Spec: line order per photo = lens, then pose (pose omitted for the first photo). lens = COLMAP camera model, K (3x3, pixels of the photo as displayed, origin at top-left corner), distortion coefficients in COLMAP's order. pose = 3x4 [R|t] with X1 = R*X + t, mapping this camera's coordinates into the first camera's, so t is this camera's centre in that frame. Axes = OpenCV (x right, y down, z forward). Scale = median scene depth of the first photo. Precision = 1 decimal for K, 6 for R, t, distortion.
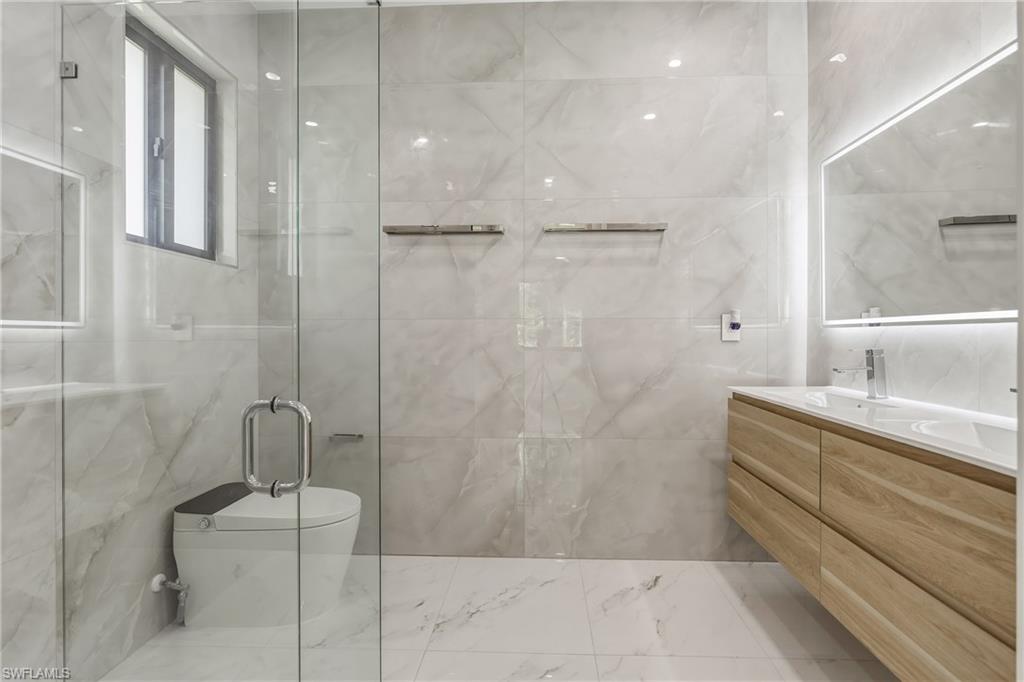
lens RADIAL K [[480.0, 0, 513.1], [0, 480.0, 337.6], [0, 0, 1]] dist [-0.003054, -0.000135]
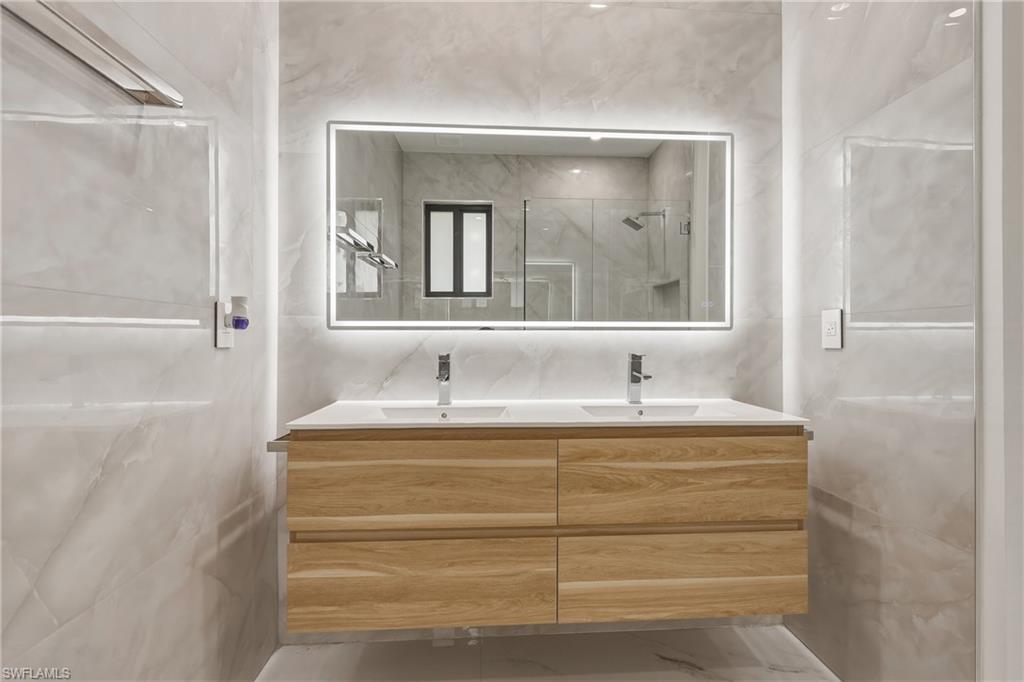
lens RADIAL K [[480.0, 0, 513.1], [0, 480.0, 337.6], [0, 0, 1]] dist [-0.003054, -0.000135]
pose [[-0.130673, 0.002961, 0.991421, -0.301948], [0.000782, 0.999996, -0.002884, -0.006523], [-0.991425, 0.000398, -0.130675, 1.282246]]
